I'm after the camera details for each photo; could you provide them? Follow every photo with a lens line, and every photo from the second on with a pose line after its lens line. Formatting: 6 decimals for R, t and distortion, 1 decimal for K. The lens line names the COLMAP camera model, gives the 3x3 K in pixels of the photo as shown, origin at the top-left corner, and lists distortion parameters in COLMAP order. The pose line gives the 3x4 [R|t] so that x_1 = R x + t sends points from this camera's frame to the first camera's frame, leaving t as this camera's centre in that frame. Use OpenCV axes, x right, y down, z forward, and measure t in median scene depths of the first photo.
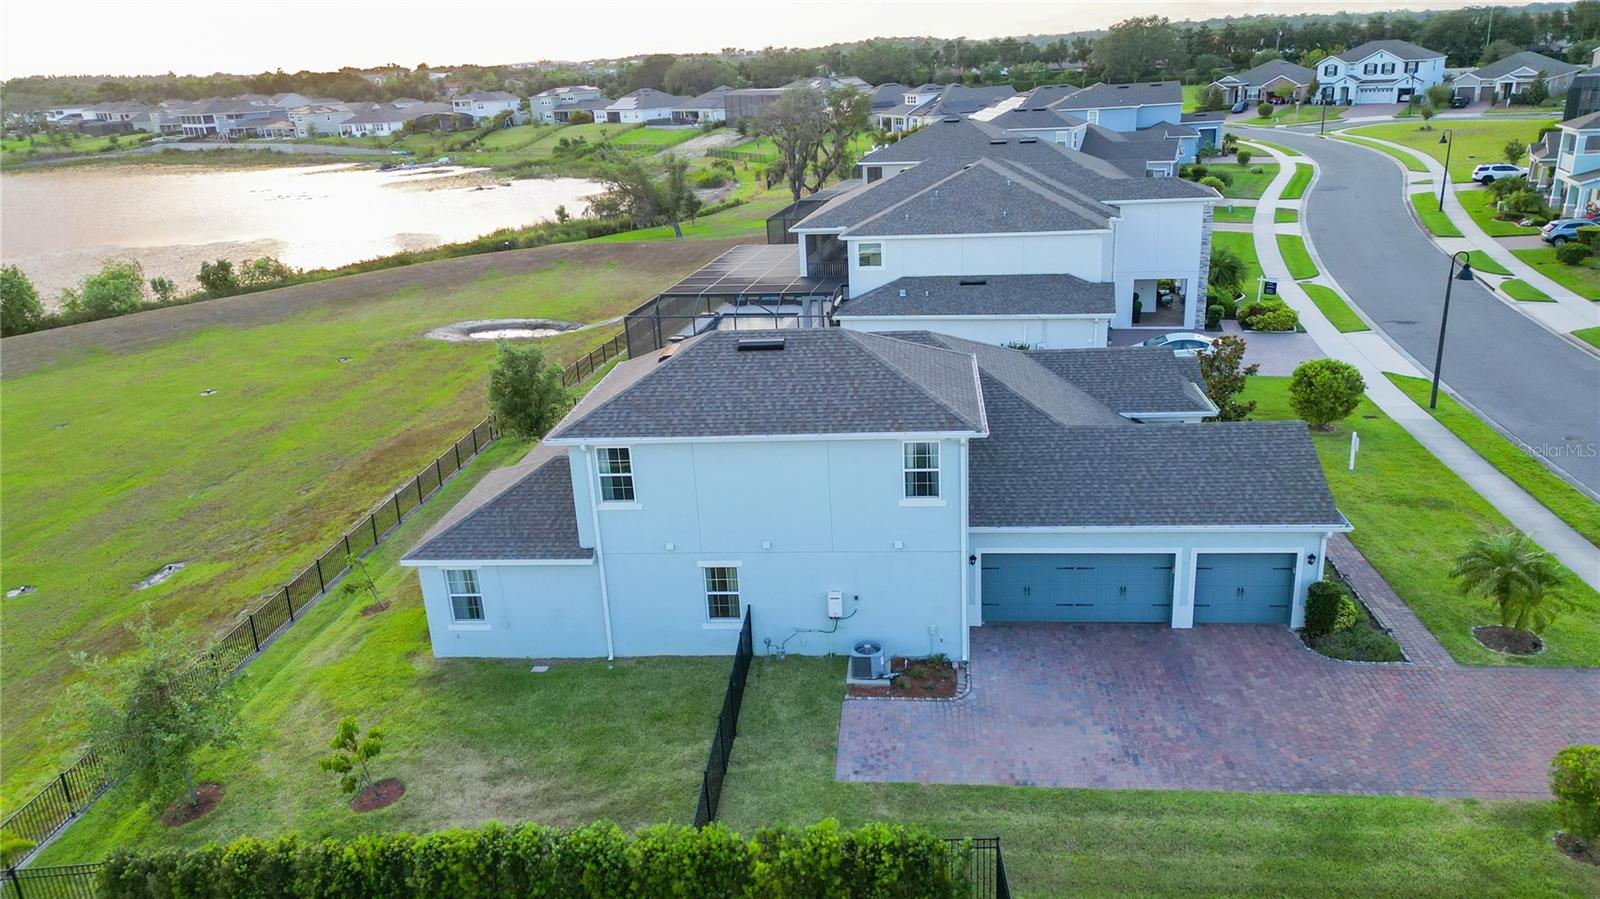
lens RADIAL K [[1101.9, 0, 857.6], [0, 1101.9, 445.7], [0, 0, 1]] dist [0.047147, -0.003219]
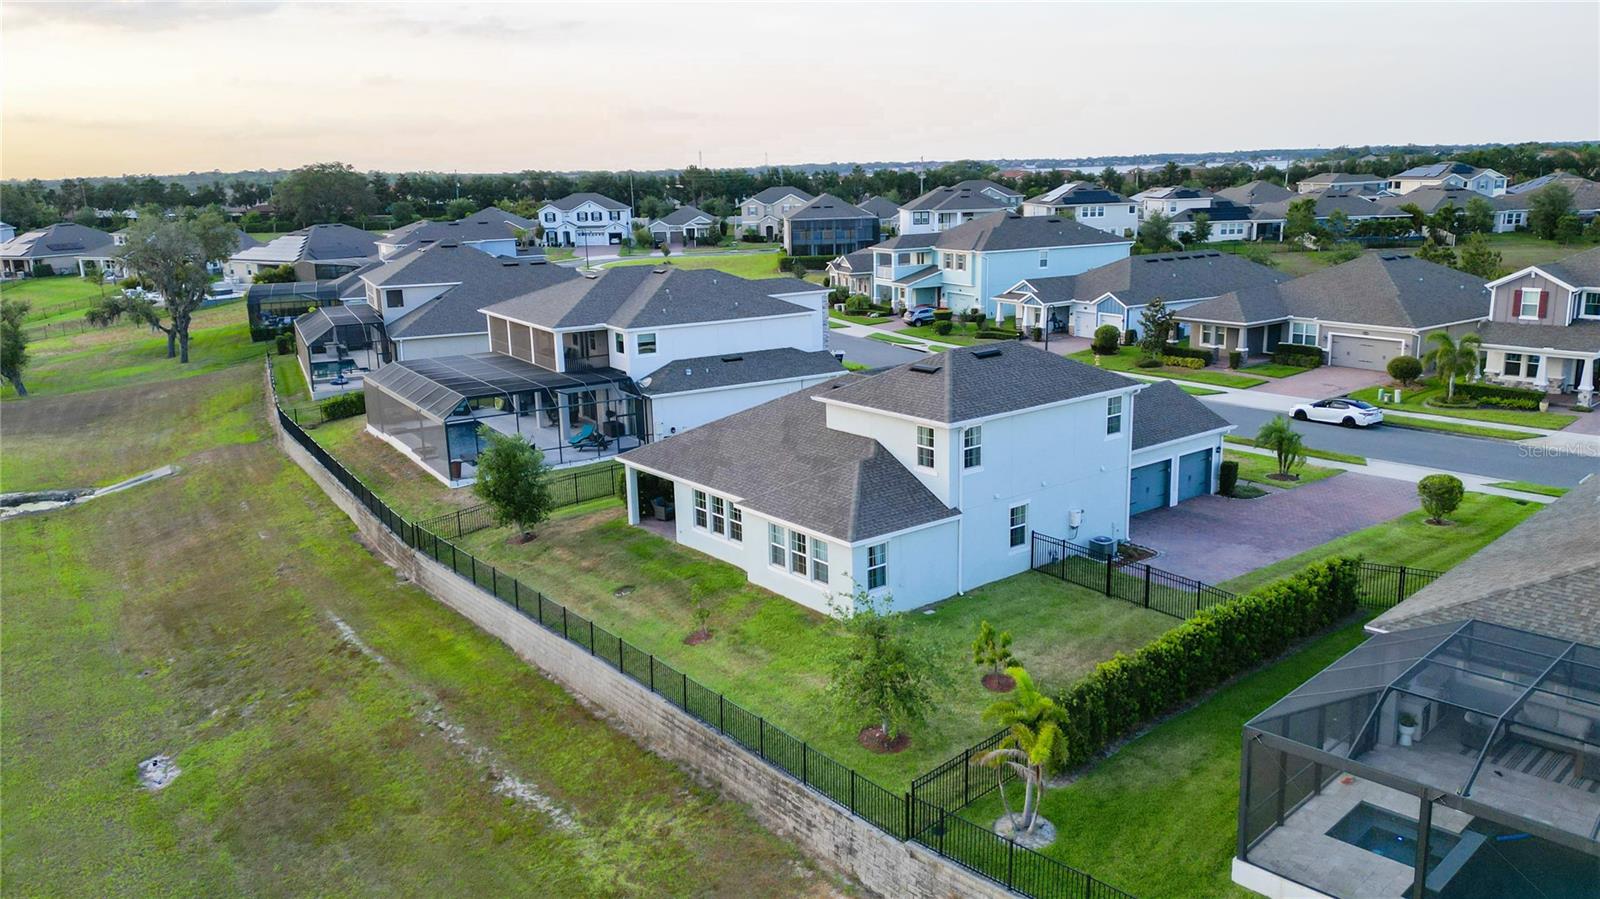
lens RADIAL K [[1101.9, 0, 857.6], [0, 1101.9, 445.7], [0, 0, 1]] dist [0.047147, -0.003219]
pose [[0.735594, -0.132716, 0.664295, -0.774385], [0.215937, 0.975404, -0.044243, 0.033848], [-0.642084, 0.175991, 0.746160, 0.044647]]
